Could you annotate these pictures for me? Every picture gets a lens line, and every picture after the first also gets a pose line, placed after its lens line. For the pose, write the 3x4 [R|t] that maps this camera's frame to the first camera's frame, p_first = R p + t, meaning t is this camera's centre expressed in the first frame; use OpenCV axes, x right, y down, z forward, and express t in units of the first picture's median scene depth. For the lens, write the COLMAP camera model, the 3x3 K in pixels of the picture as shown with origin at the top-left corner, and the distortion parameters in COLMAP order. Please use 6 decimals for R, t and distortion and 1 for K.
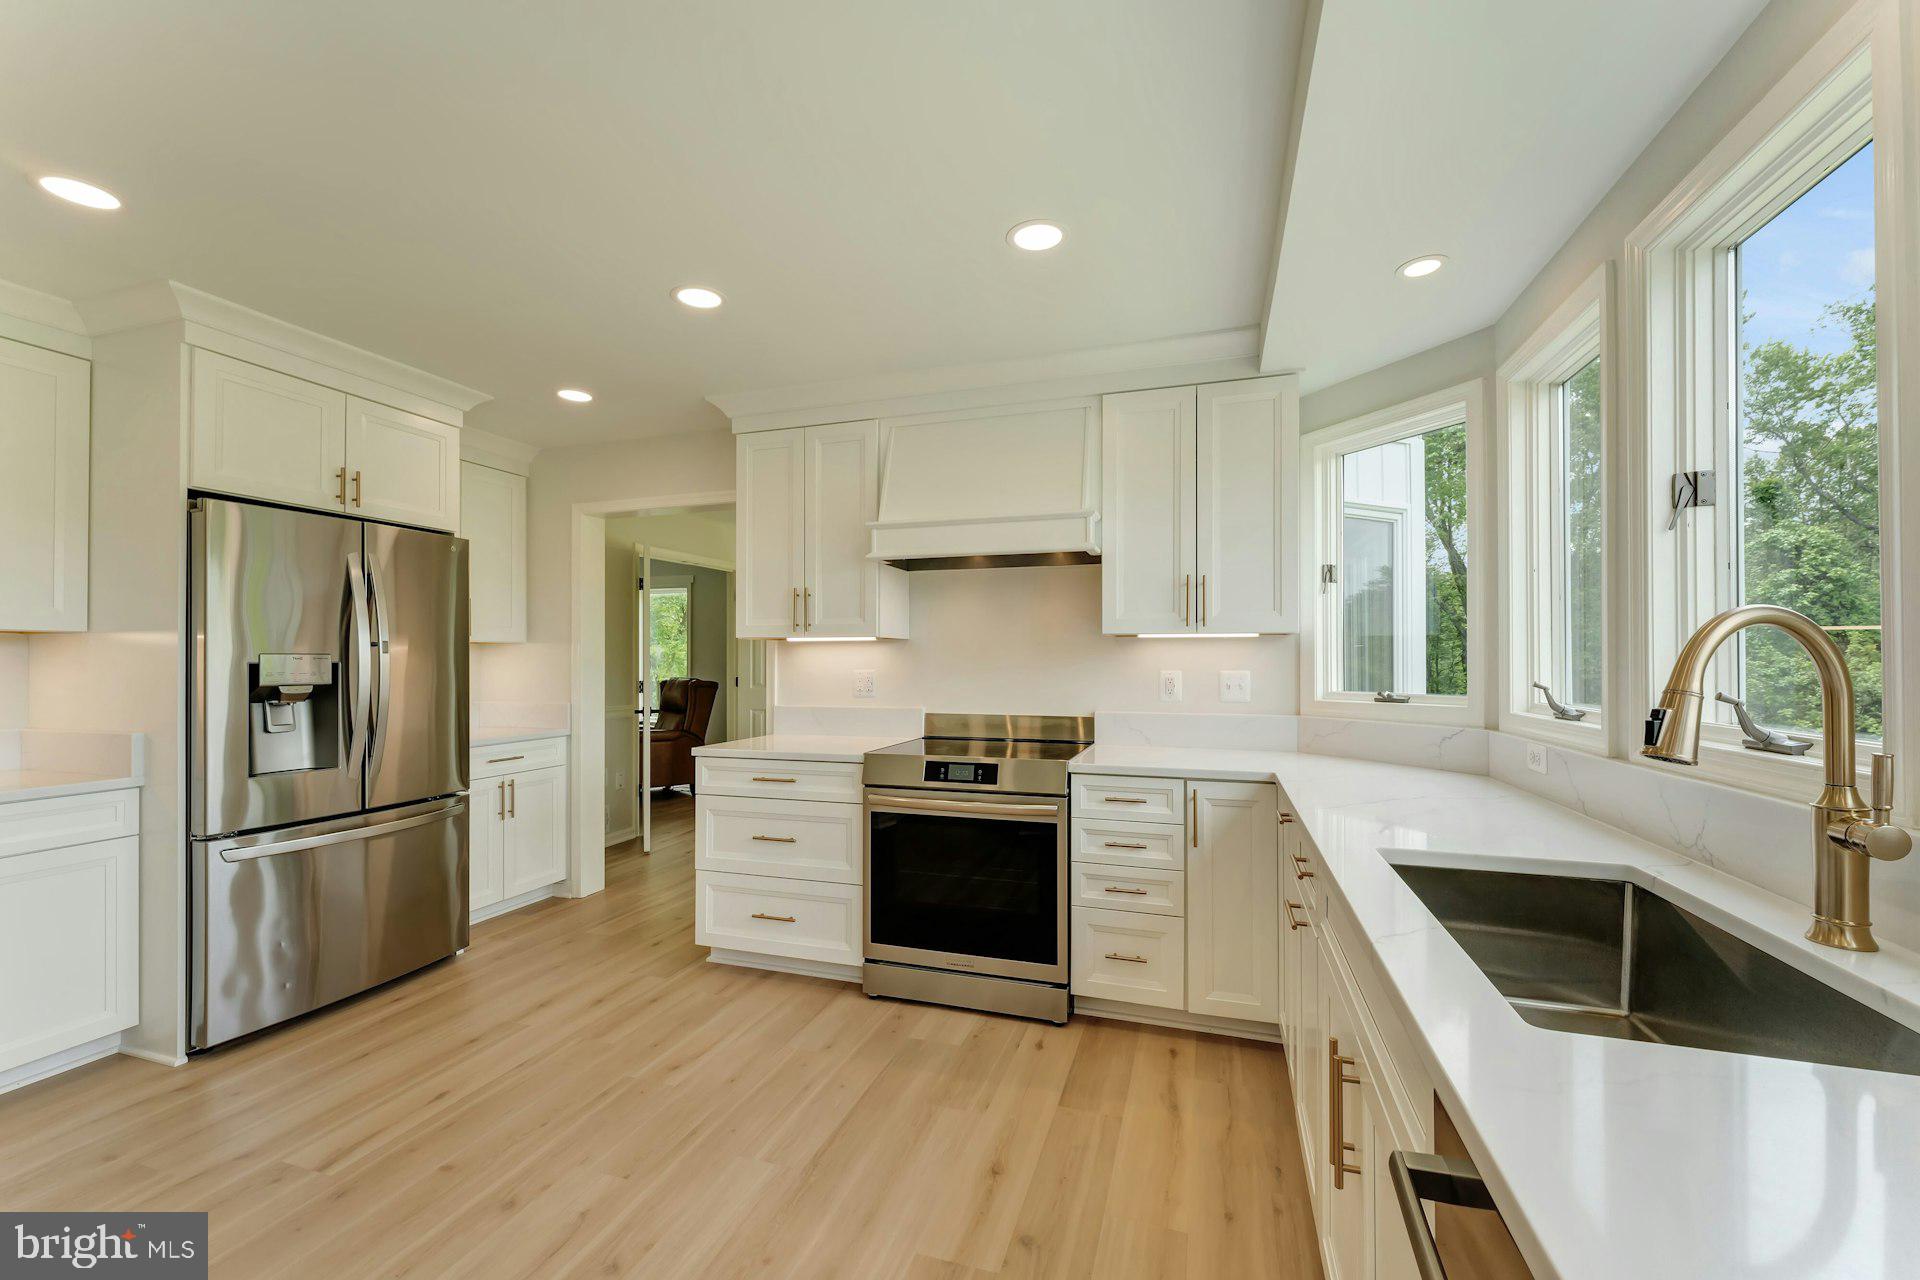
lens RADIAL K [[784.7, 0, 958.3], [0, 784.7, 658.4], [0, 0, 1]] dist [-0.003587, 0.000069]
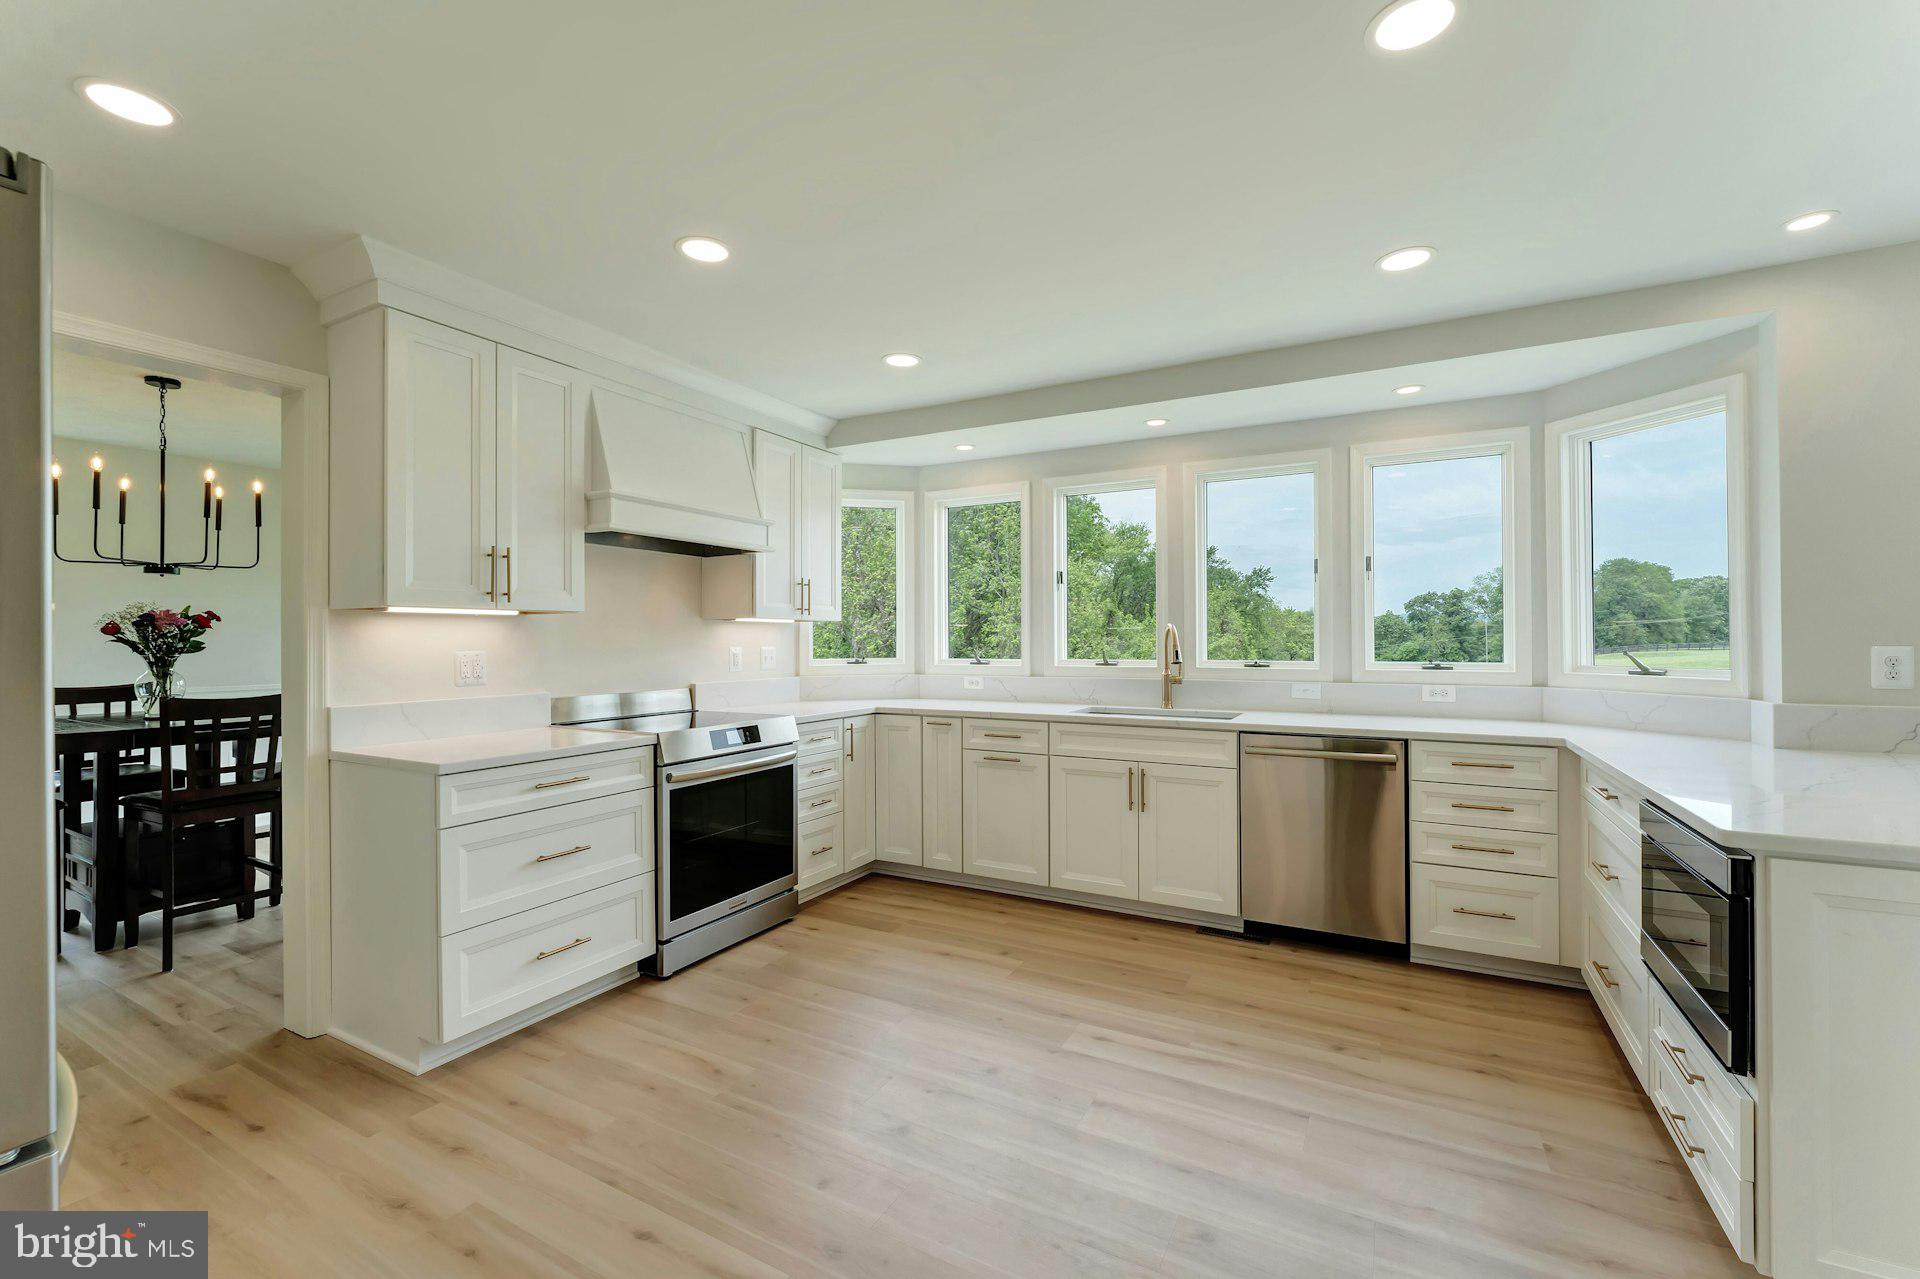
lens RADIAL K [[820.6, 0, 976.3], [0, 820.6, 639.2], [0, 0, 1]] dist [0.000744, -0.002237]
pose [[0.147119, -0.001700, 0.989117, -1.162707], [-0.002777, 0.999994, 0.002132, -0.000793], [-0.989115, -0.003061, 0.147113, 0.494629]]
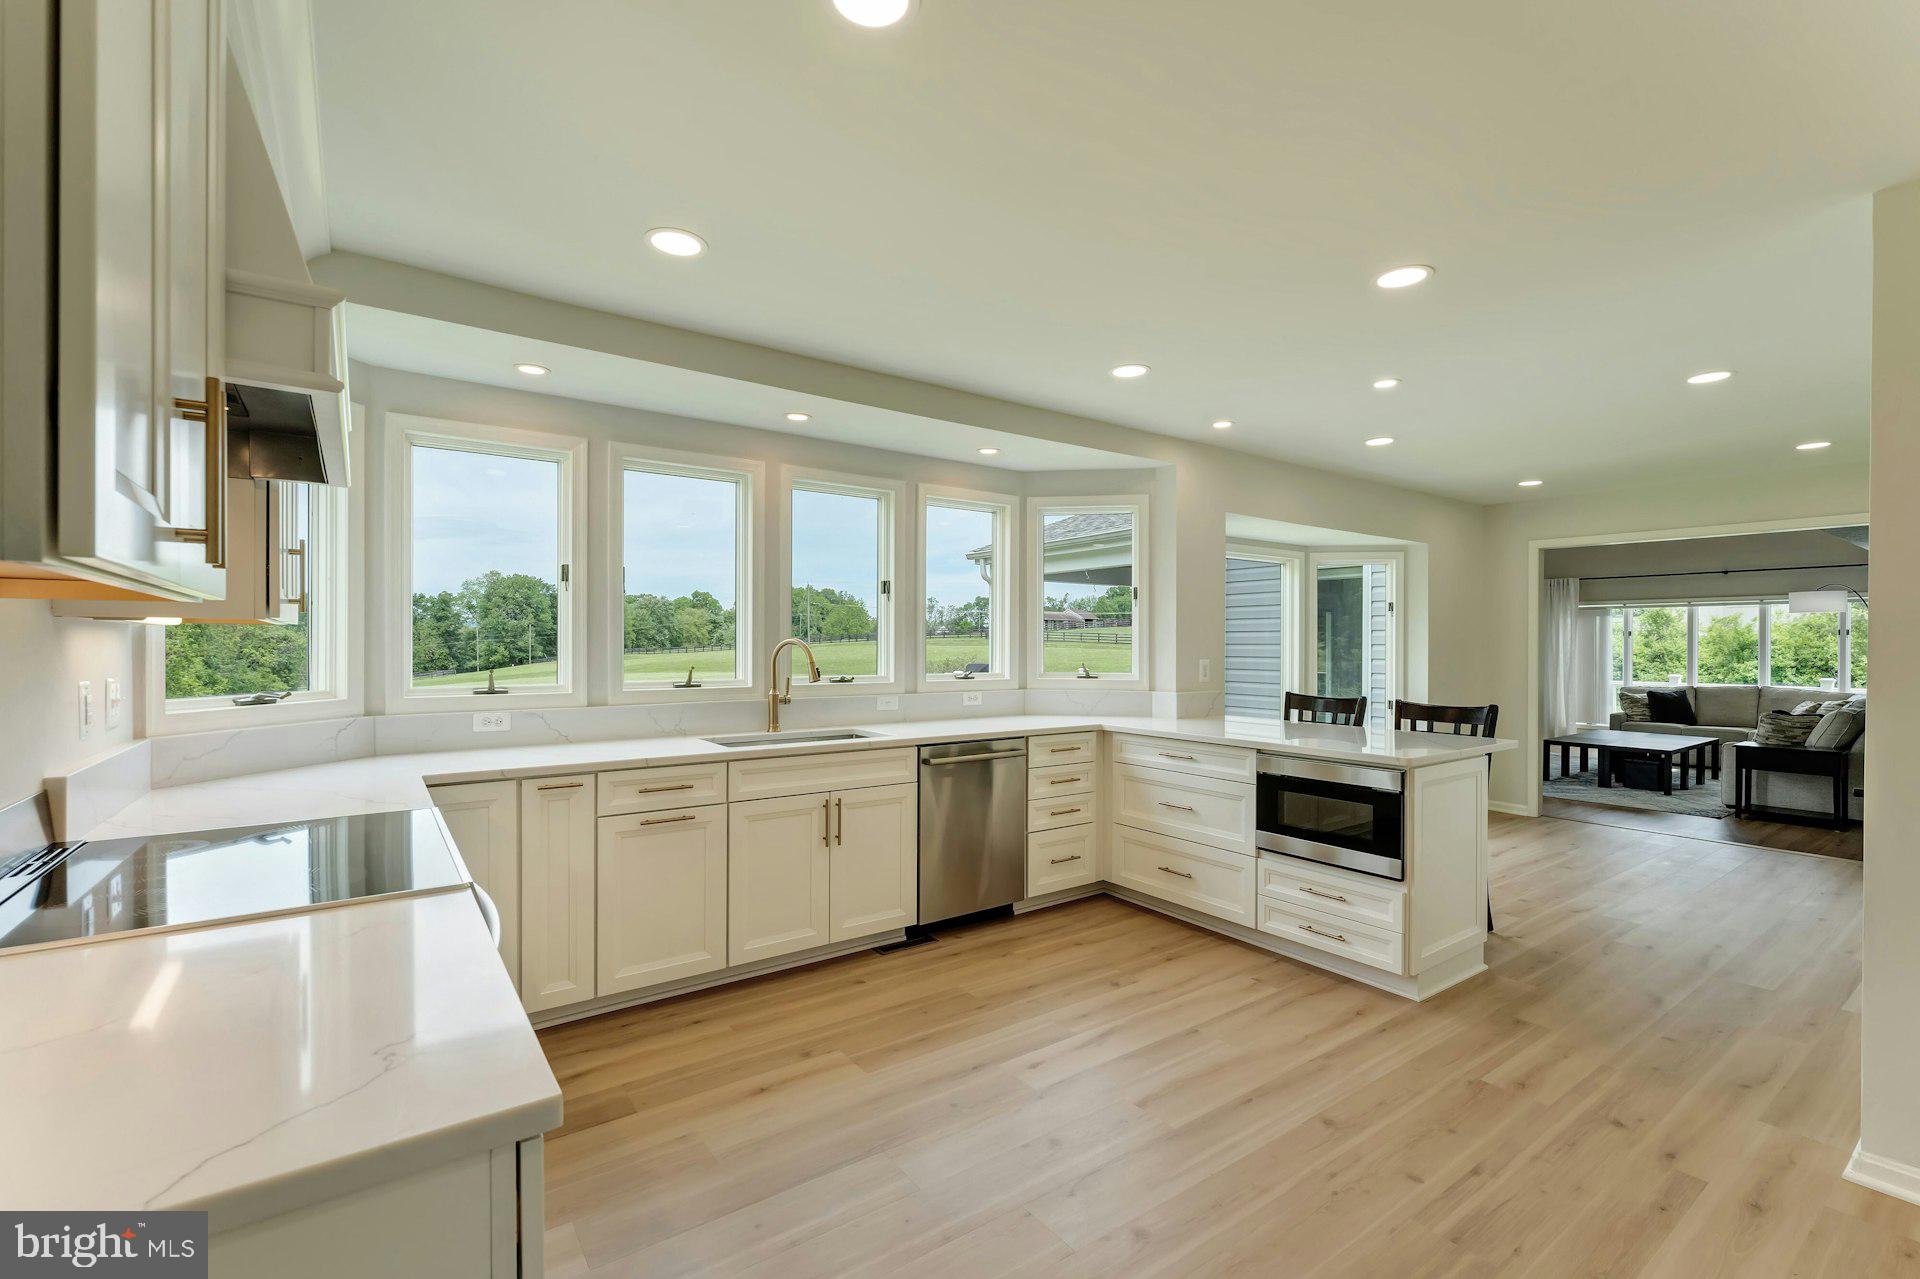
lens RADIAL K [[820.6, 0, 980.0], [0, 820.6, 648.7], [0, 0, 1]] dist [0.000744, -0.002237]
pose [[-0.829499, -0.006793, 0.558466, -0.658237], [-0.007668, 0.999970, 0.000774, -0.013868], [-0.558455, -0.003641, -0.829527, 1.326063]]
